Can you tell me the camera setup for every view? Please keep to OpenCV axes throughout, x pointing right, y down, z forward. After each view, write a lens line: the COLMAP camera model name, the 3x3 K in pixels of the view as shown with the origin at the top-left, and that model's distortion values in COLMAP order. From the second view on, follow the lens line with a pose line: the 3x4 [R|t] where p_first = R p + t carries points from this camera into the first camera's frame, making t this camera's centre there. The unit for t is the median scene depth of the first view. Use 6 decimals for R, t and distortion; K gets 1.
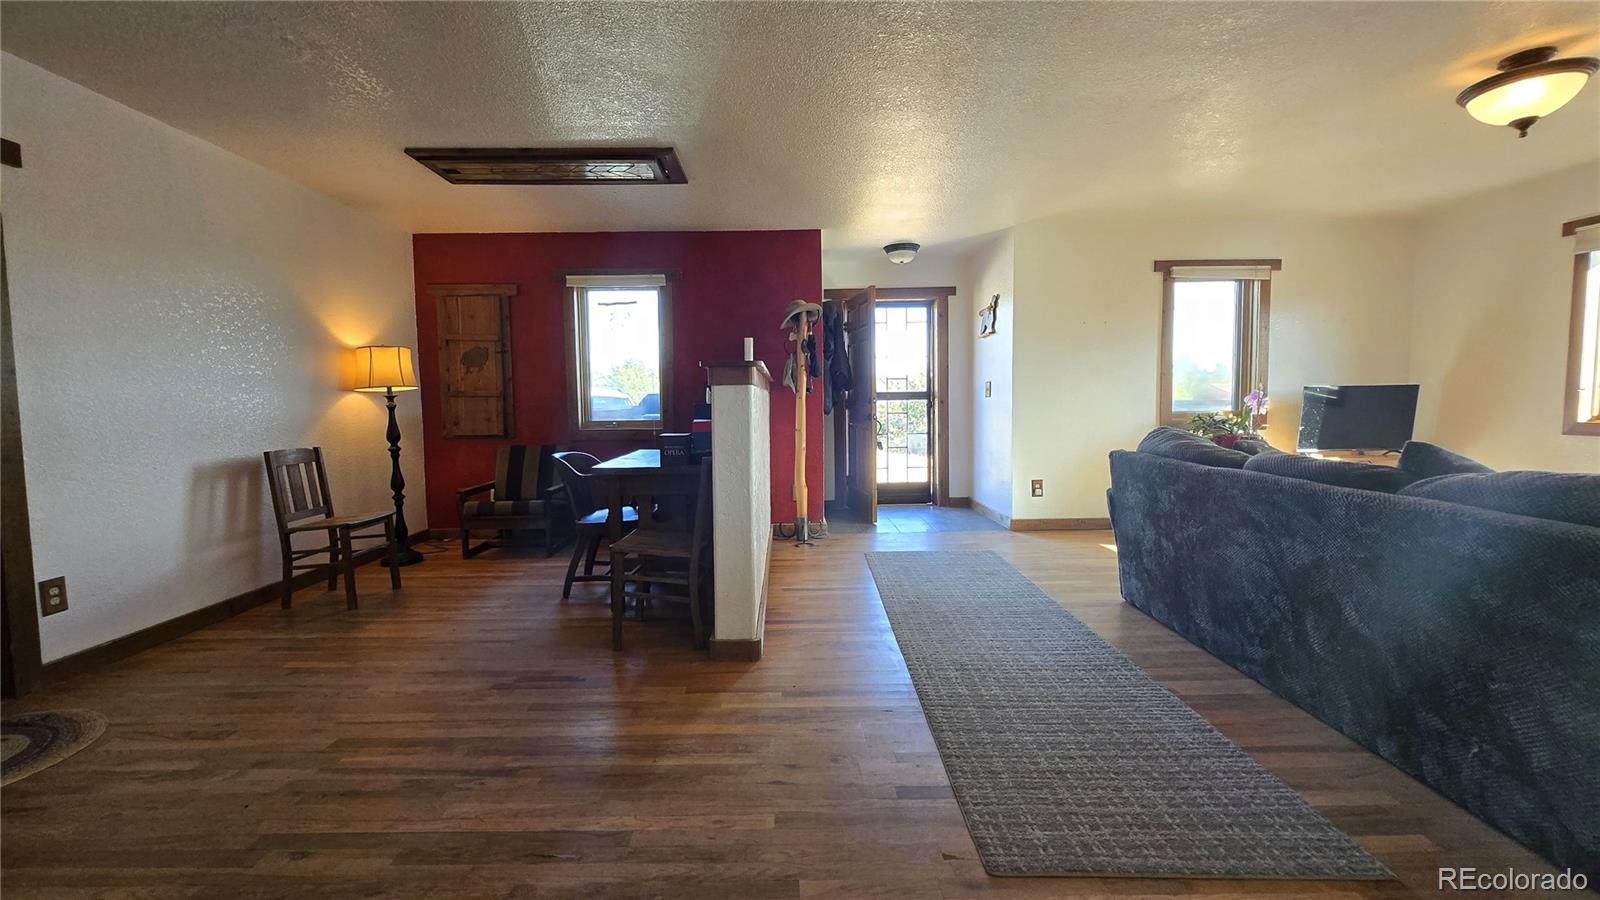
lens RADIAL K [[621.5, 0, 784.9], [0, 621.5, 446.9], [0, 0, 1]] dist [0.002072, -0.003372]
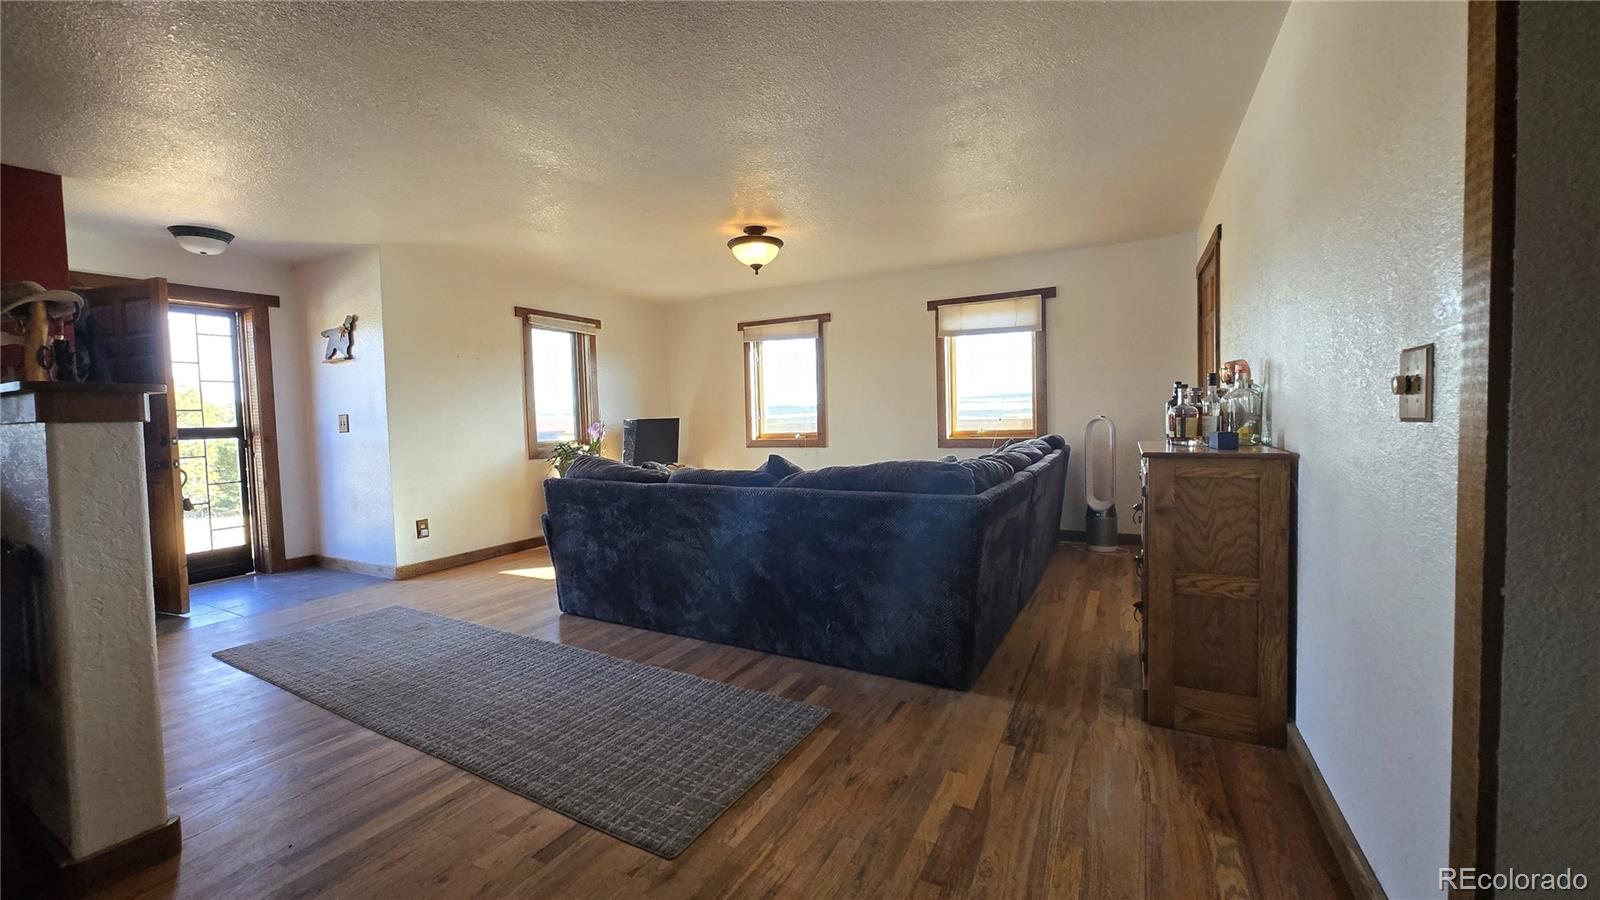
lens RADIAL K [[621.5, 0, 784.9], [0, 621.5, 446.9], [0, 0, 1]] dist [0.002072, -0.003372]
pose [[0.488188, -0.040933, 0.871778, -0.221794], [0.085116, 0.996371, -0.000881, -0.014164], [-0.868578, 0.074632, 0.489901, 0.094432]]
